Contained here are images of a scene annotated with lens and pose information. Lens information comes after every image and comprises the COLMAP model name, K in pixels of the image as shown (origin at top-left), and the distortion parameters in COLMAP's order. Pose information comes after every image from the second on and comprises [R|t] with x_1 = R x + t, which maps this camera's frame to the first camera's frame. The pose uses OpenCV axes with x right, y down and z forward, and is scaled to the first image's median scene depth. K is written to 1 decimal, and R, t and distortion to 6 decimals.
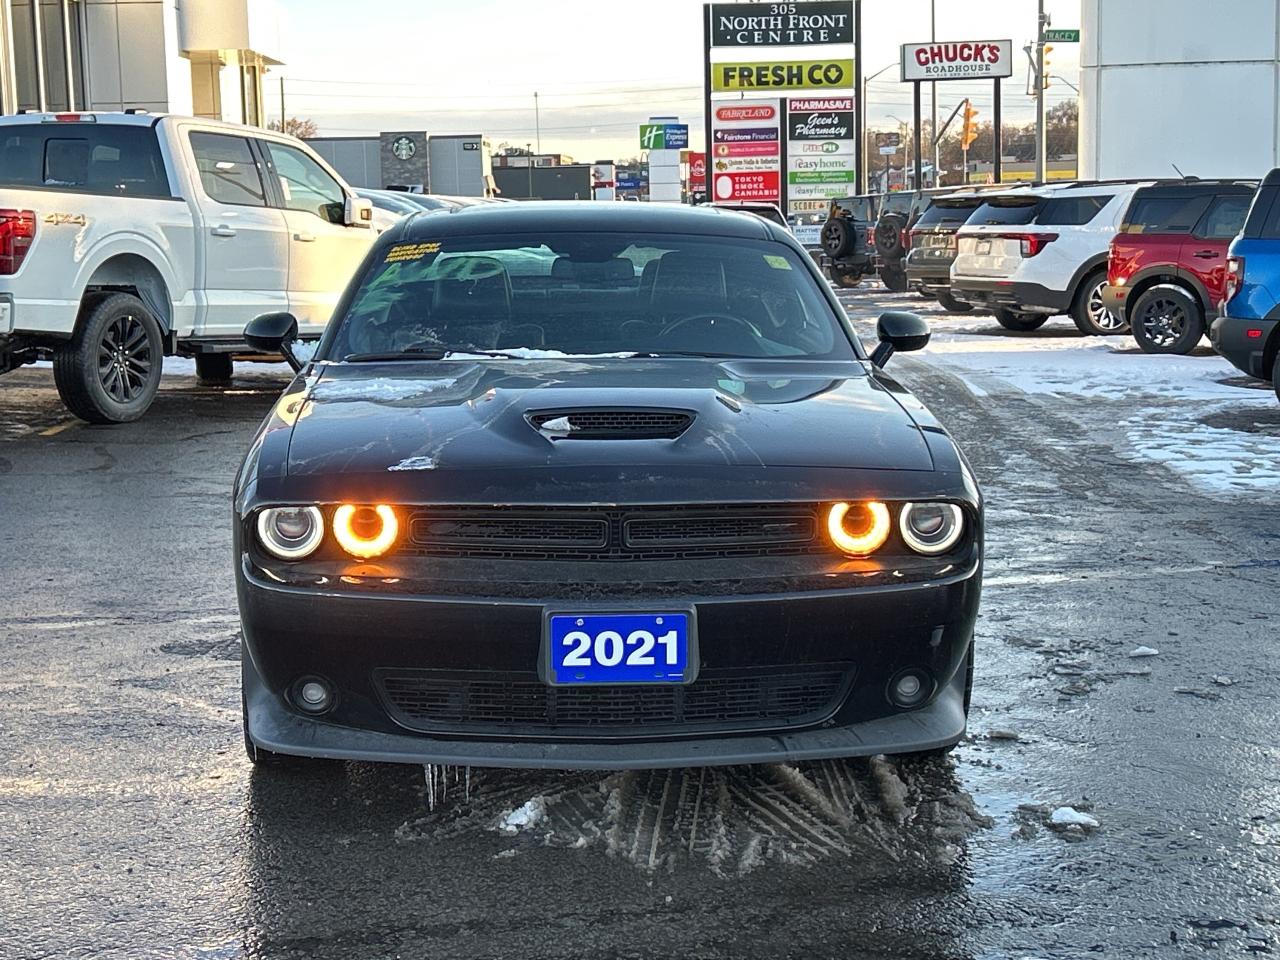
lens RADIAL K [[2346.2, 0, 640.0], [0, 2346.2, 480.0], [0, 0, 1]] dist [0.311989, -1.495648]
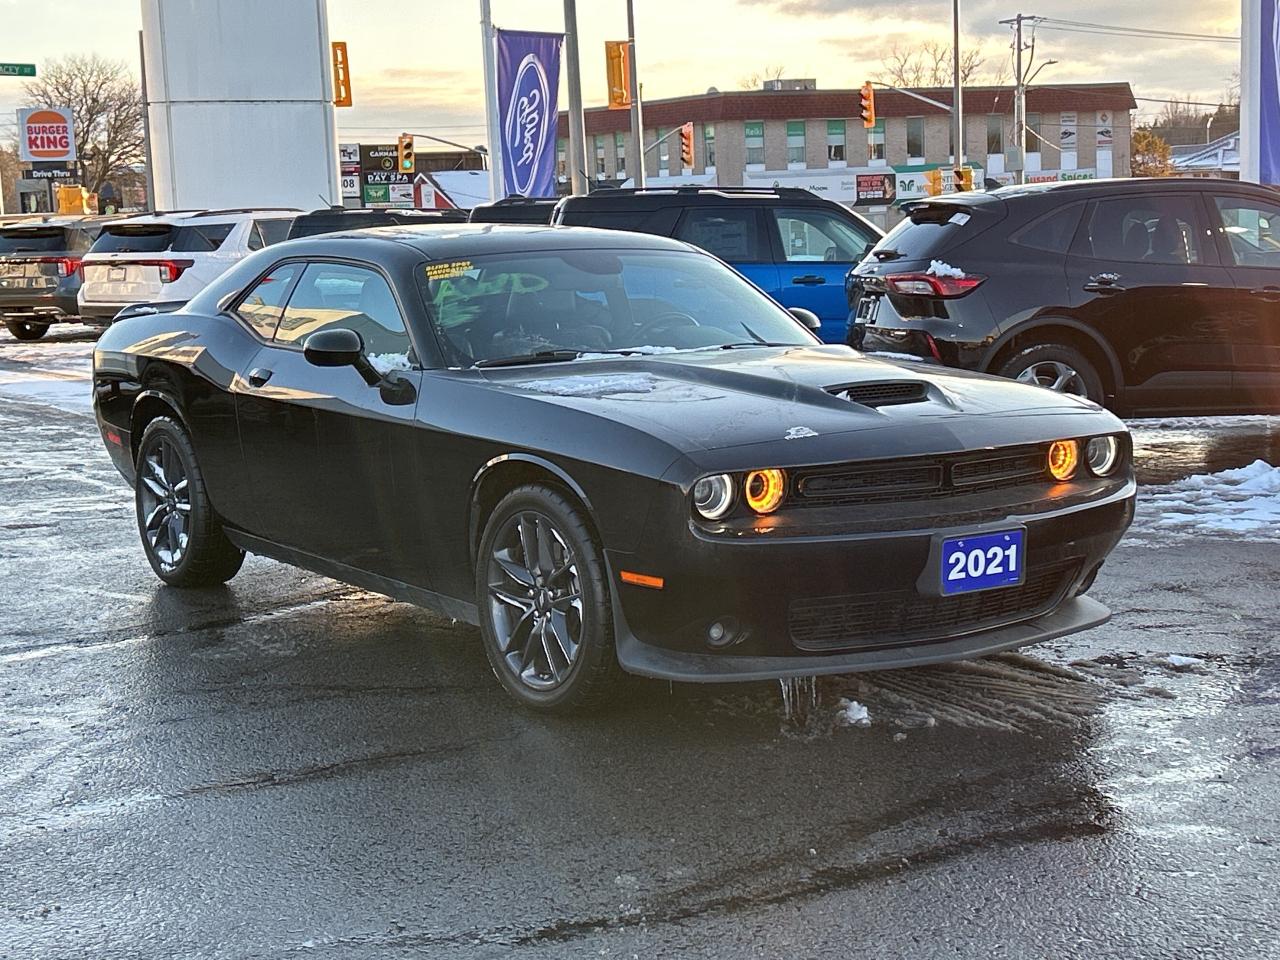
lens RADIAL K [[2346.2, 0, 640.0], [0, 2346.2, 480.0], [0, 0, 1]] dist [0.311989, -1.495648]
pose [[0.841580, -0.077116, 0.534598, -0.826530], [0.084279, 0.996381, 0.011055, -0.003004], [-0.533516, 0.035752, 0.845034, 0.008517]]
